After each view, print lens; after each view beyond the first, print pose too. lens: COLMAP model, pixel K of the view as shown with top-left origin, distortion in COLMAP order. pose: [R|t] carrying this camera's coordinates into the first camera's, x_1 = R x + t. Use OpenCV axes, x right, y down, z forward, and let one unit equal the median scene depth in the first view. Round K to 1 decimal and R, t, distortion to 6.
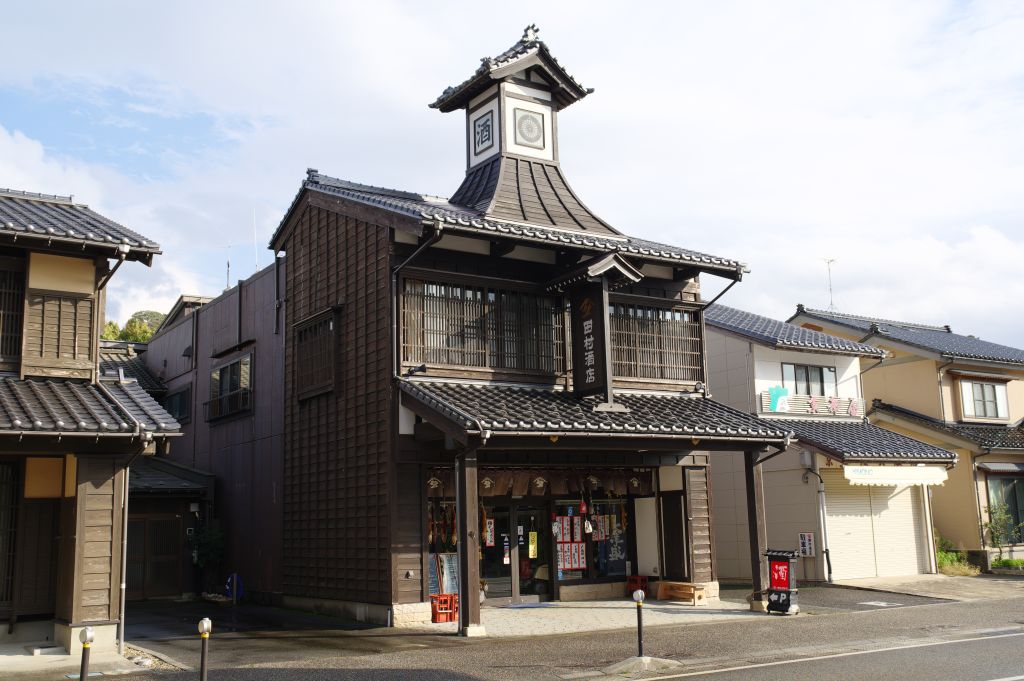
lens RADIAL K [[1074.6, 0, 511.5], [0, 1074.6, 323.0], [0, 0, 1]] dist [-0.002043, -0.000630]
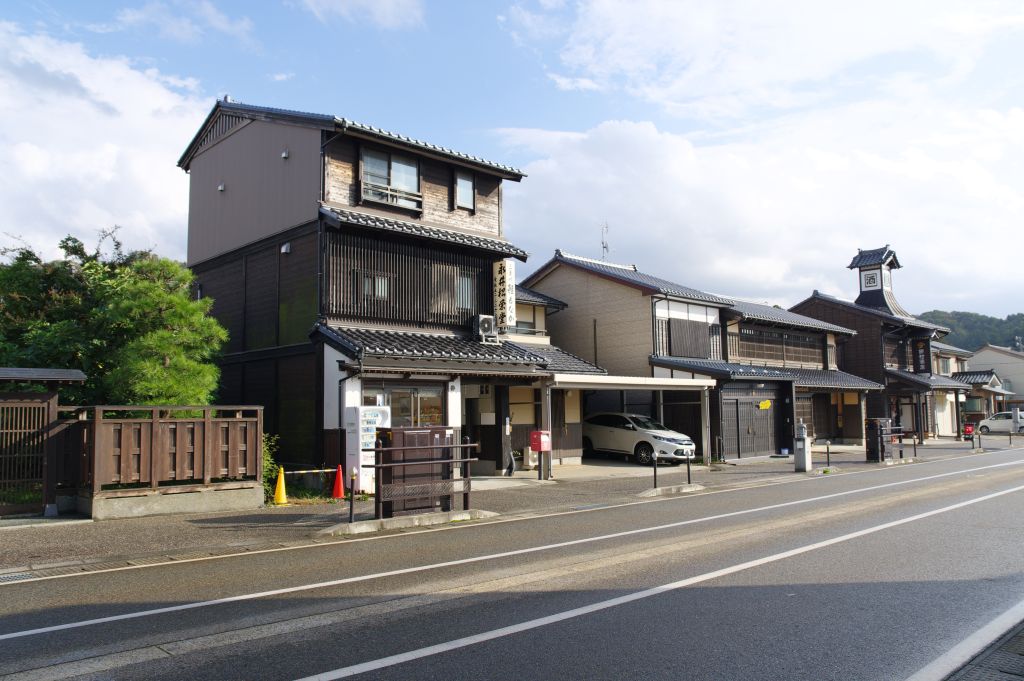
lens RADIAL K [[808.5, 0, 512.0], [0, 808.5, 340.5], [0, 0, 1]] dist [-0.043271, 0.006517]
pose [[0.980828, 0.027437, 0.192933, -1.348927], [-0.043161, 0.996036, 0.077777, -0.137570], [-0.190034, -0.084613, 0.978124, -0.914338]]
